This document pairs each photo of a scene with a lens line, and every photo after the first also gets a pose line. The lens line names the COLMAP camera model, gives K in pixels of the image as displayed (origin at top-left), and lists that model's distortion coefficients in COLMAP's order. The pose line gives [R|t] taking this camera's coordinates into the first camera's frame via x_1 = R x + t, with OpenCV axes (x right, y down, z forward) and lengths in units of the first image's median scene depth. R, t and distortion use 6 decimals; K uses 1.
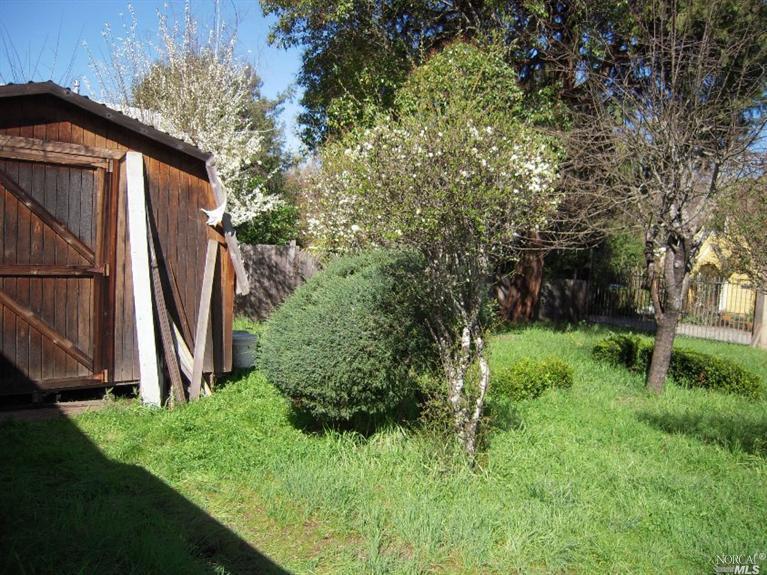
lens RADIAL K [[666.3, 0, 382.1], [0, 666.3, 285.3], [0, 0, 1]] dist [-0.093925, 0.040849]
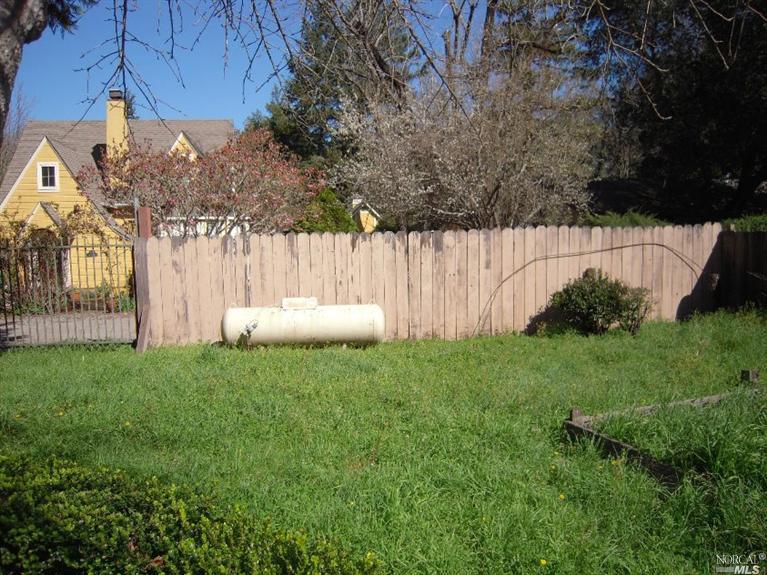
lens RADIAL K [[666.3, 0, 389.6], [0, 666.3, 289.6], [0, 0, 1]] dist [-0.093925, 0.040849]
pose [[0.568531, -0.148216, 0.809200, 0.211621], [0.109627, 0.988513, 0.104037, 0.004733], [-0.815325, 0.029562, 0.578249, 0.451890]]
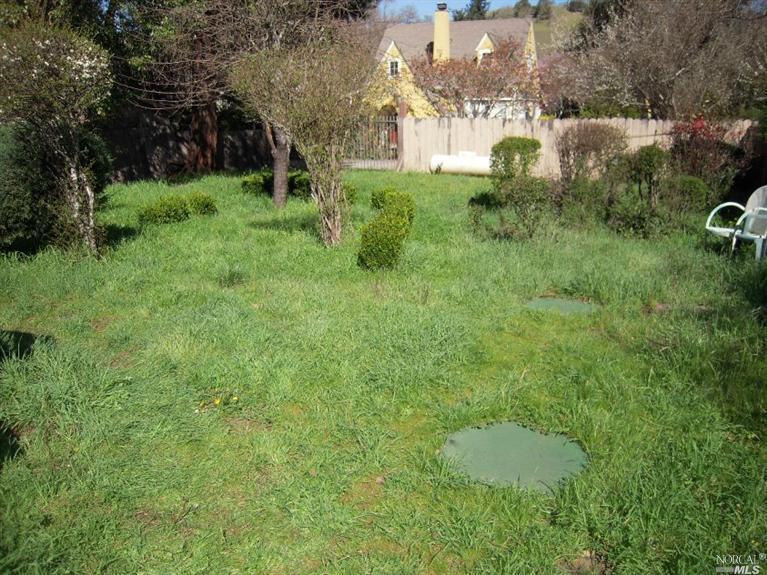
lens RADIAL K [[666.3, 0, 388.2], [0, 666.3, 290.5], [0, 0, 1]] dist [-0.093925, 0.040849]
pose [[0.913843, -0.176365, 0.365767, 0.048680], [0.091608, 0.967076, 0.237428, 0.011672], [-0.395599, -0.183465, 0.899912, -0.179089]]
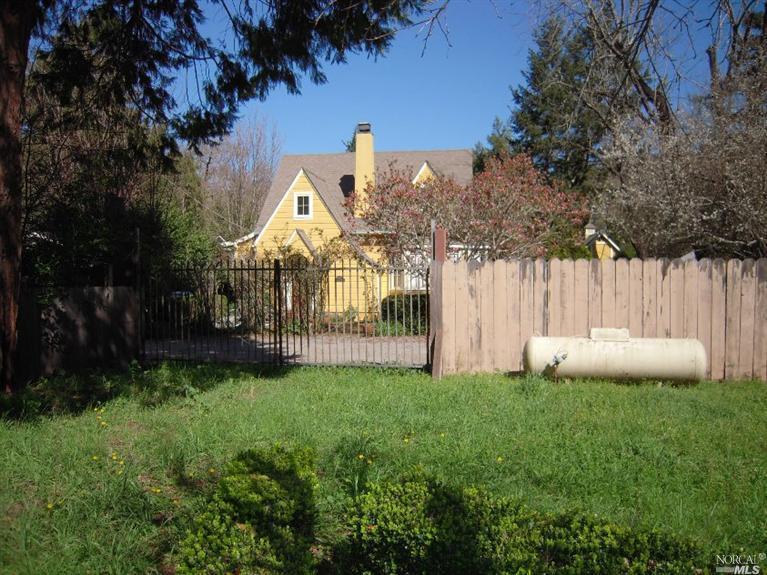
lens RADIAL K [[666.3, 0, 385.9], [0, 666.3, 286.7], [0, 0, 1]] dist [-0.093925, 0.040849]
pose [[0.792445, -0.089739, 0.603305, 0.177110], [0.097768, 0.995016, 0.019585, 0.002510], [-0.602056, 0.043464, 0.797270, 0.539743]]
